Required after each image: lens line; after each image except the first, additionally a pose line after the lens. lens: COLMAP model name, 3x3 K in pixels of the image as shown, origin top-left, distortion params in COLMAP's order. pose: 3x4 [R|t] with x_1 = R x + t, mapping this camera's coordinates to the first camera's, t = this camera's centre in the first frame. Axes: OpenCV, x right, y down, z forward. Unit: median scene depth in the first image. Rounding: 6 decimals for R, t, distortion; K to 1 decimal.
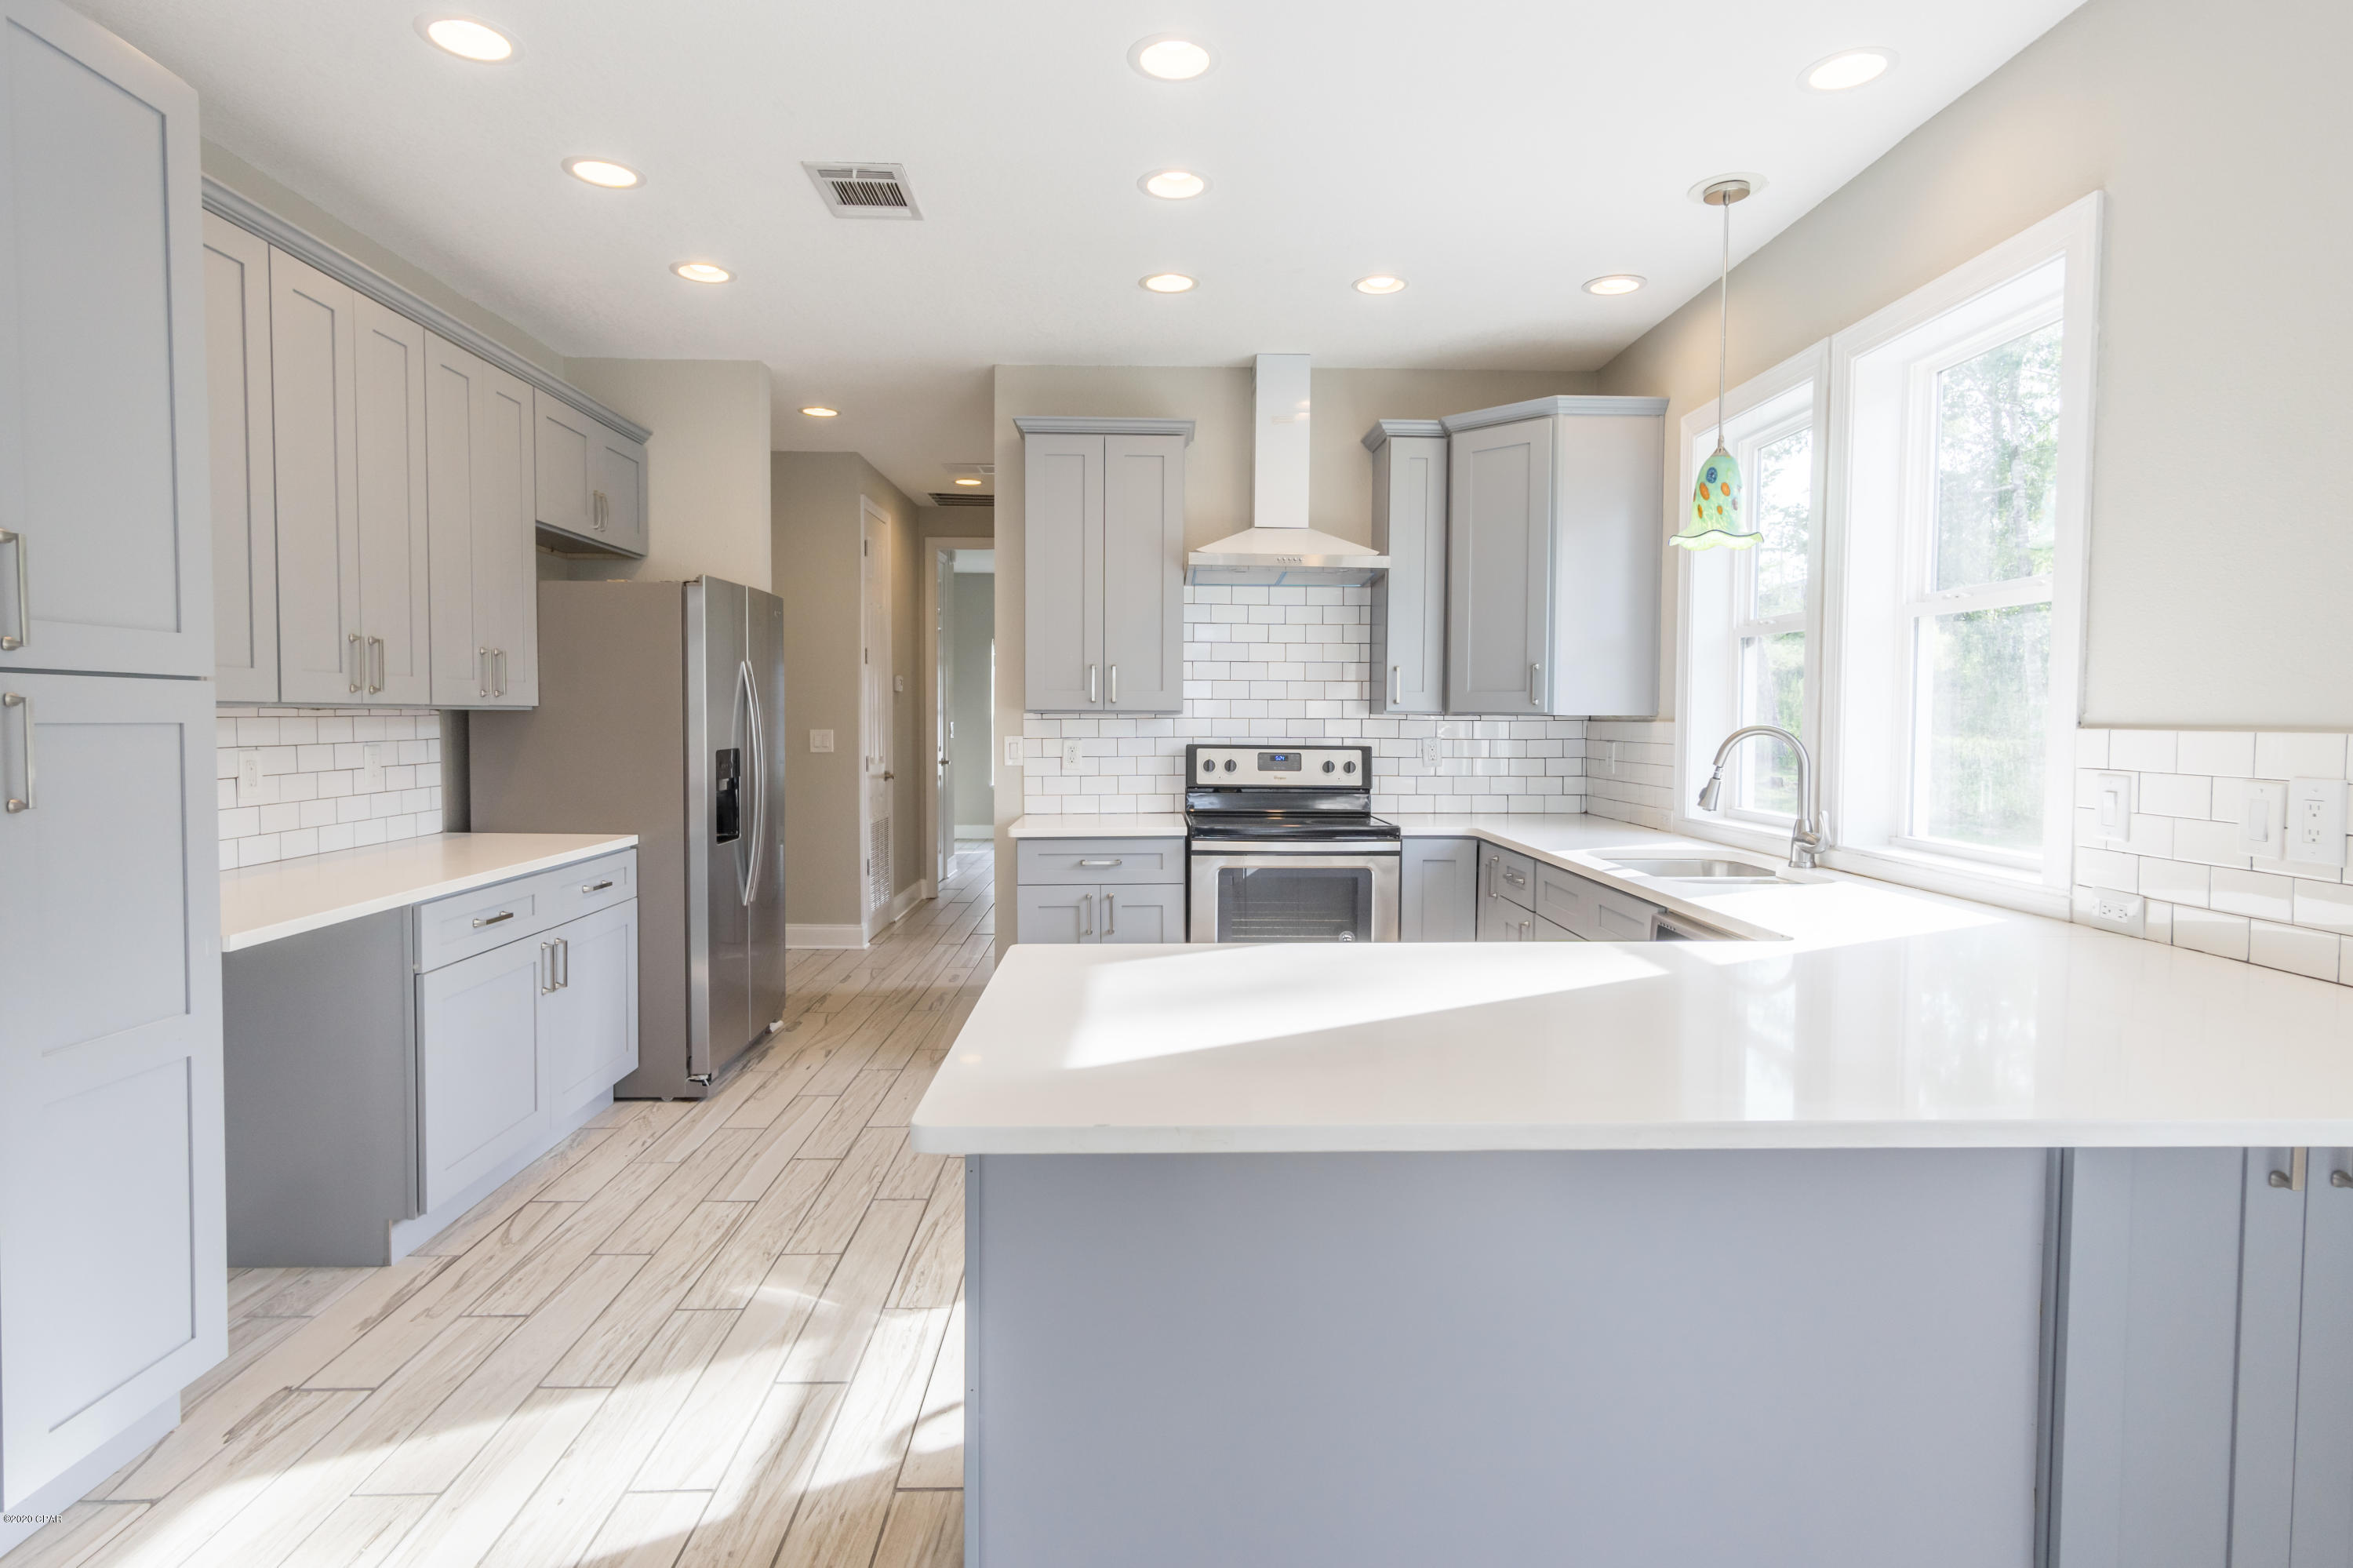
lens RADIAL K [[1241.7, 0, 1176.5], [0, 1241.7, 784.0], [0, 0, 1]] dist [0.000425, 0.000722]
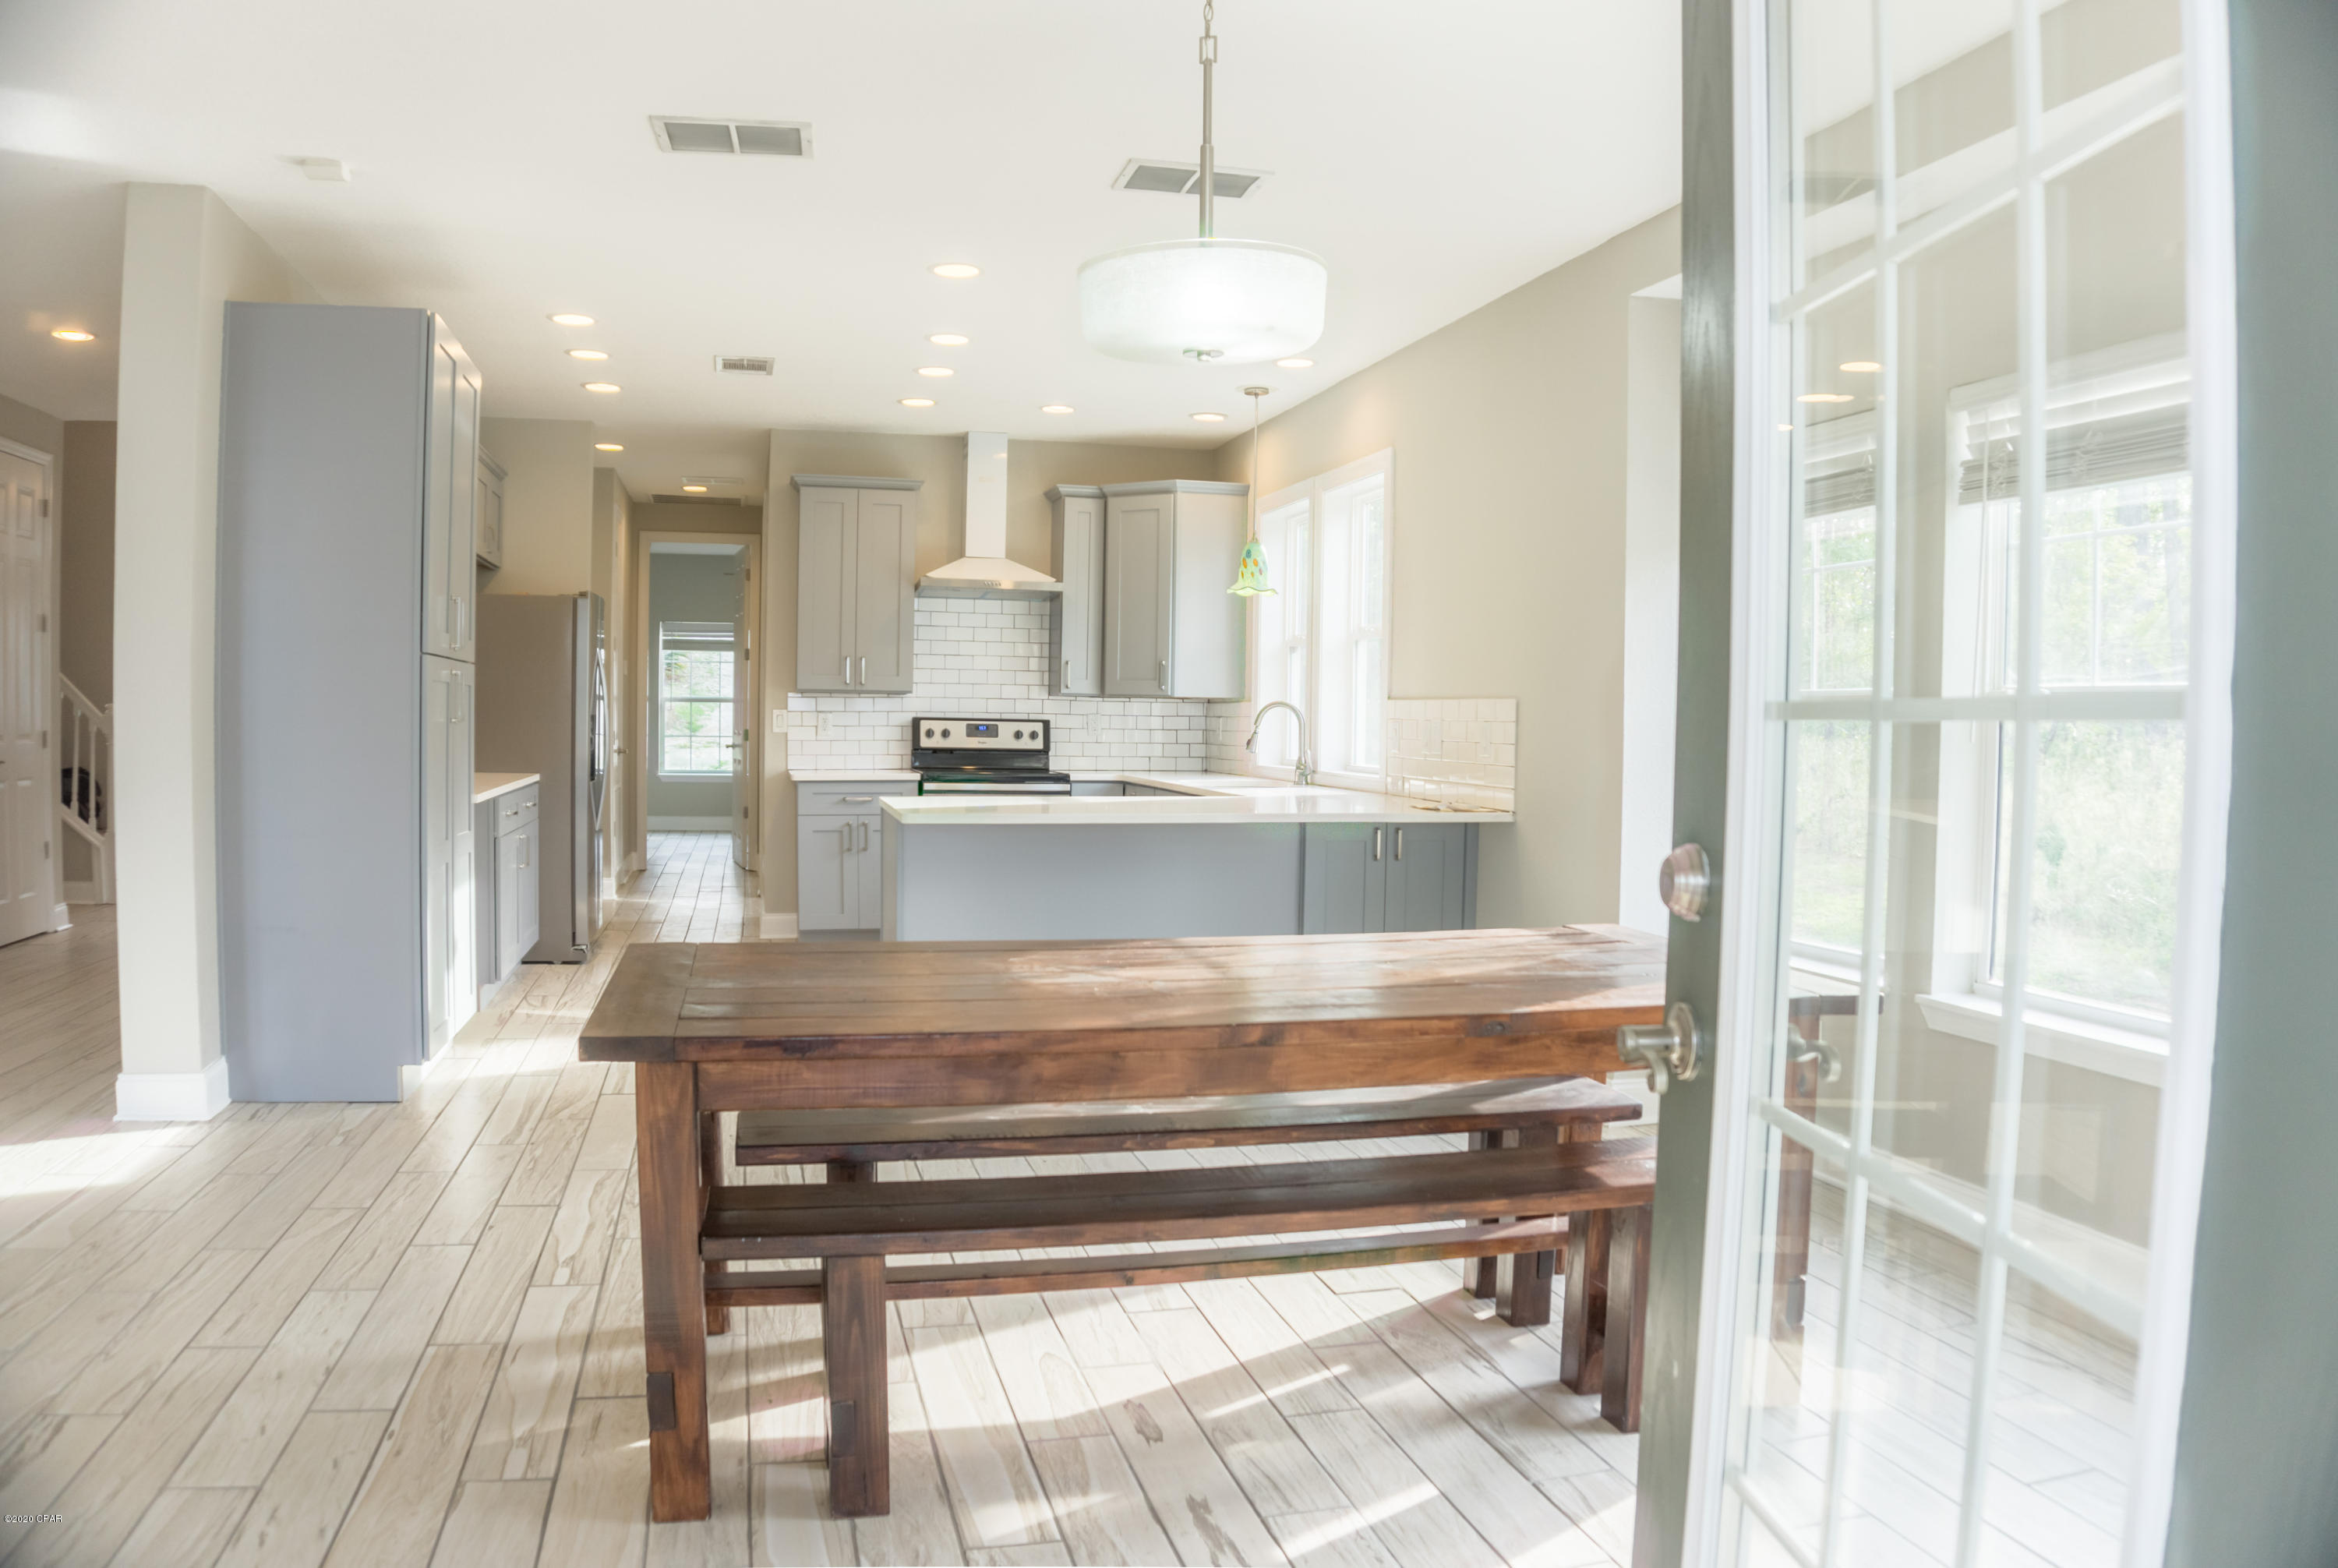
lens RADIAL K [[1694.8, 0, 1169.0], [0, 1694.8, 784.0], [0, 0, 1]] dist [-0.178535, 0.000497]
pose [[0.974388, 0.001627, 0.224869, -0.136014], [0.001886, 0.999880, -0.015405, 0.071039], [-0.224867, 0.015435, 0.974267, -0.853282]]
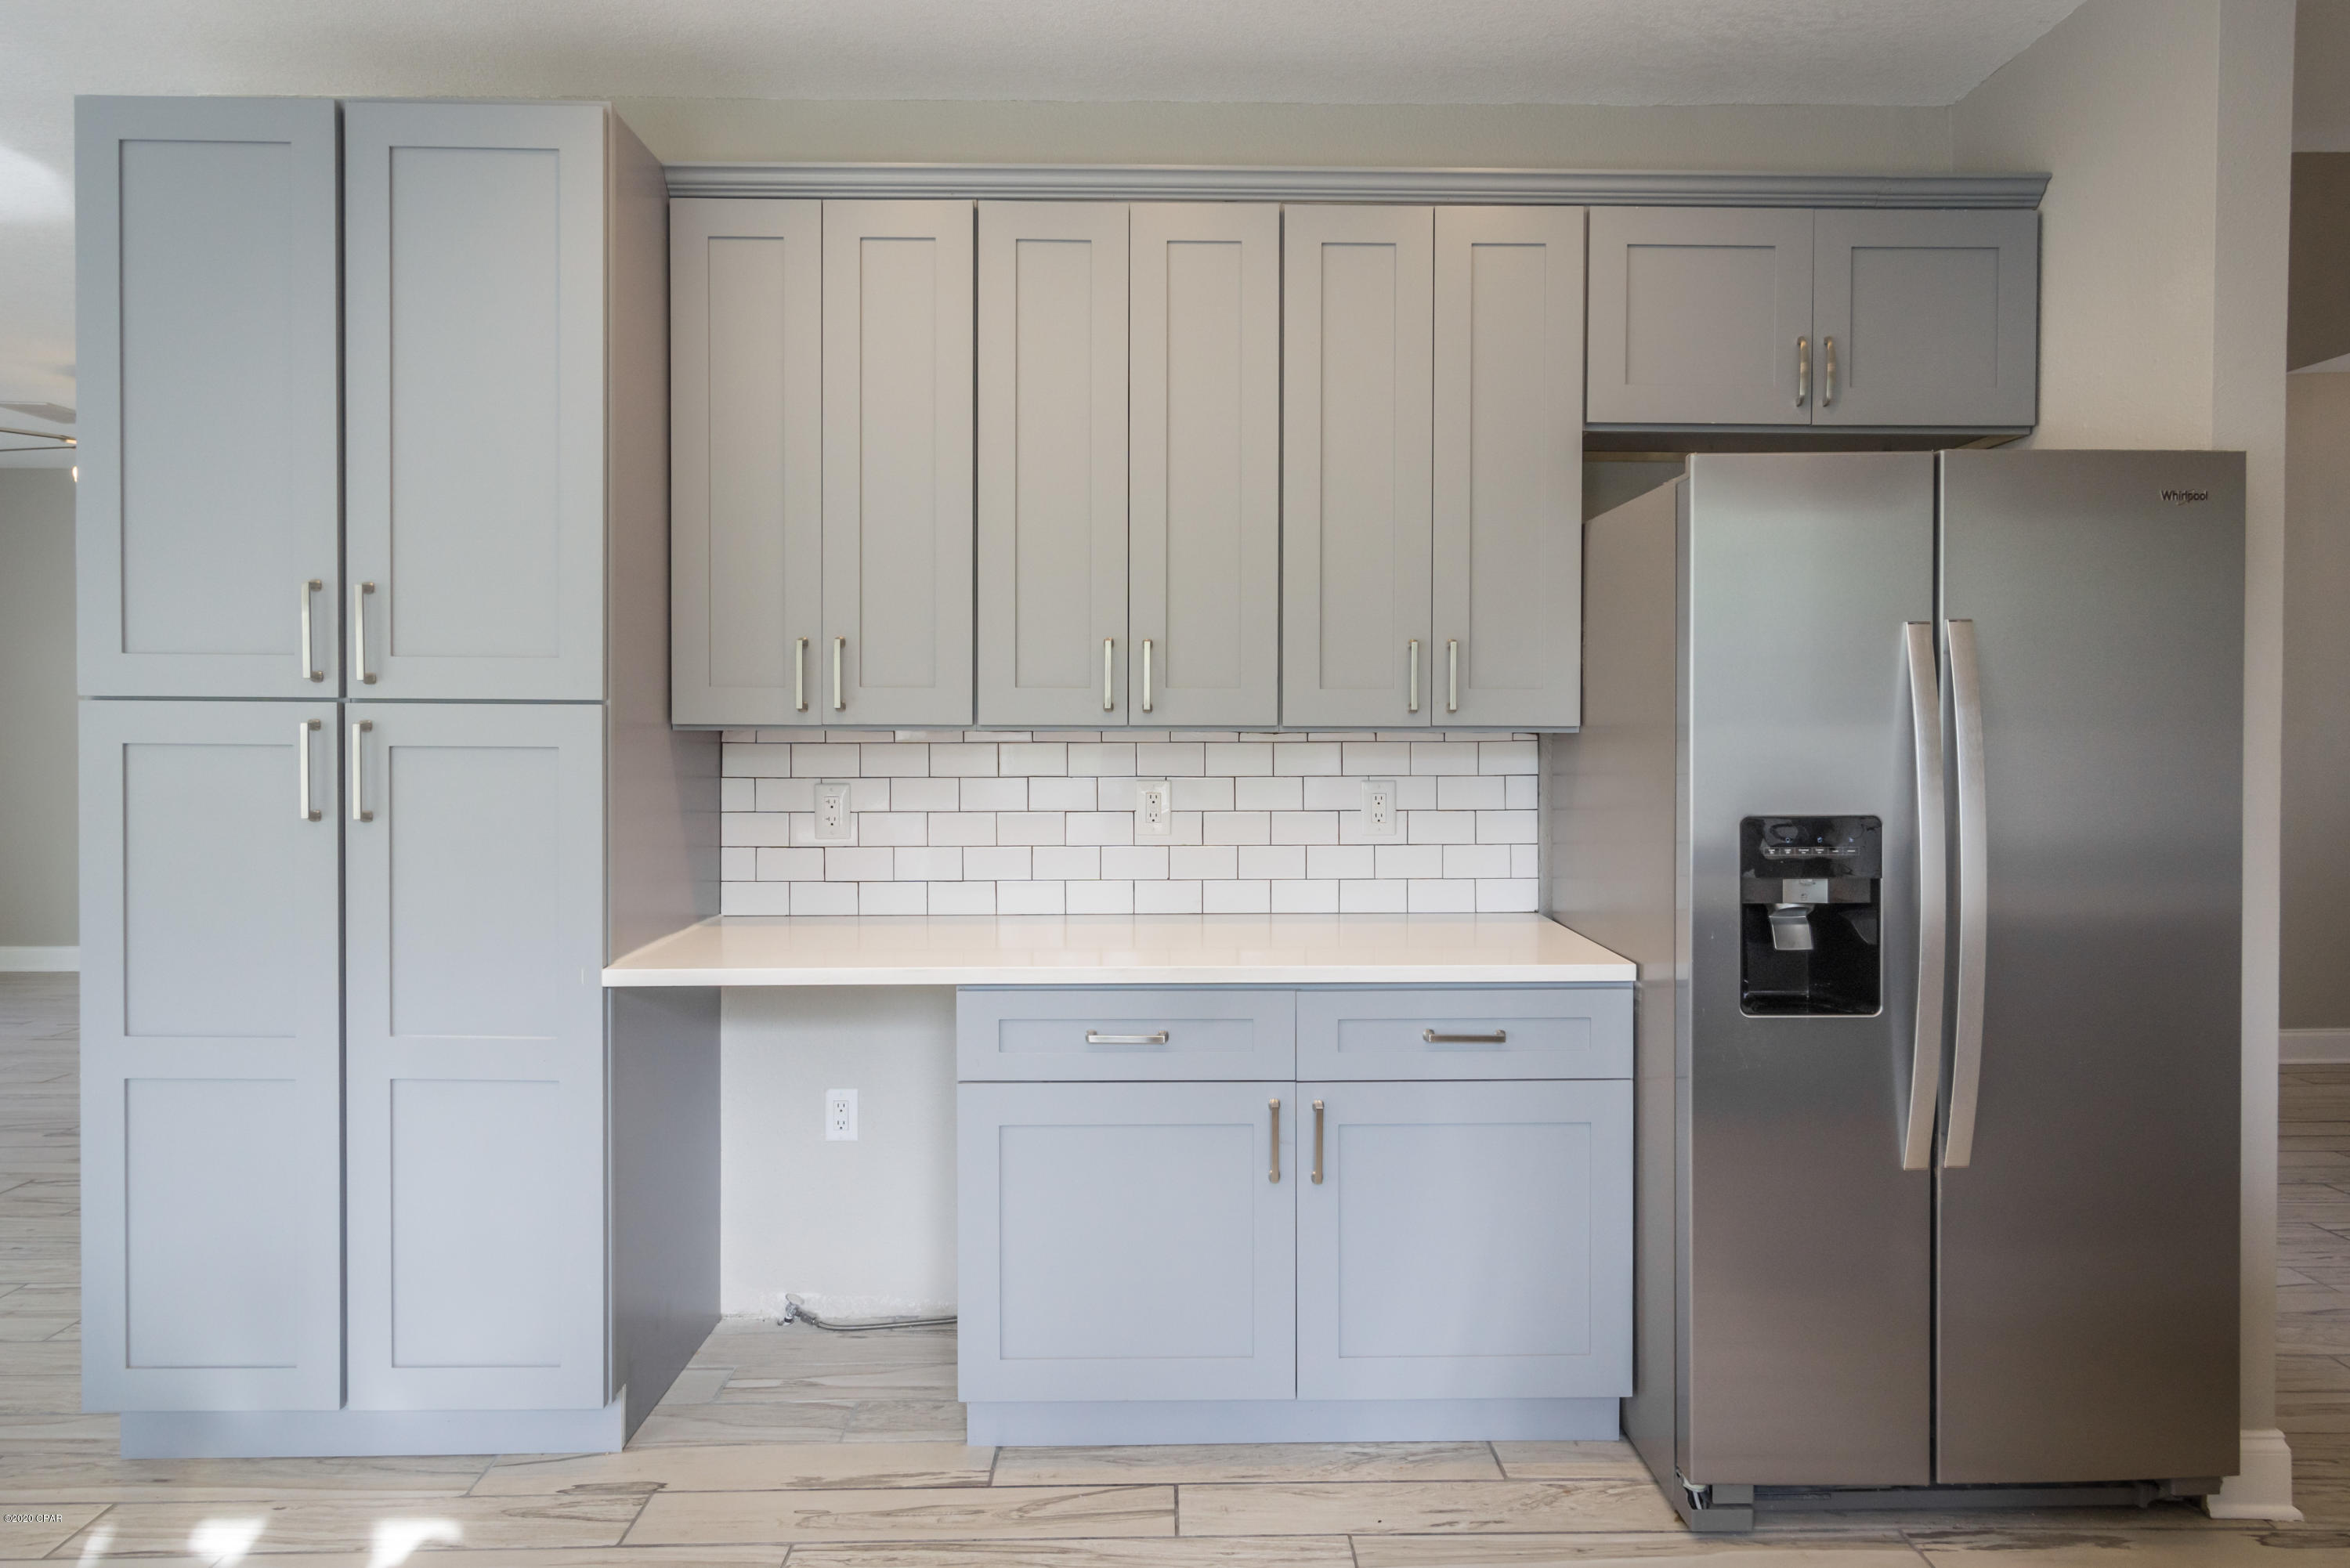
lens RADIAL K [[1379.2, 0, 1289.8], [0, 1379.2, 745.5], [0, 0, 1]] dist [0.004335, 0.001346]
pose [[-0.013413, 0.004092, -0.999902, 0.143623], [-0.057334, 0.998343, 0.004854, -0.041478], [0.998265, 0.057394, -0.013156, 0.742495]]
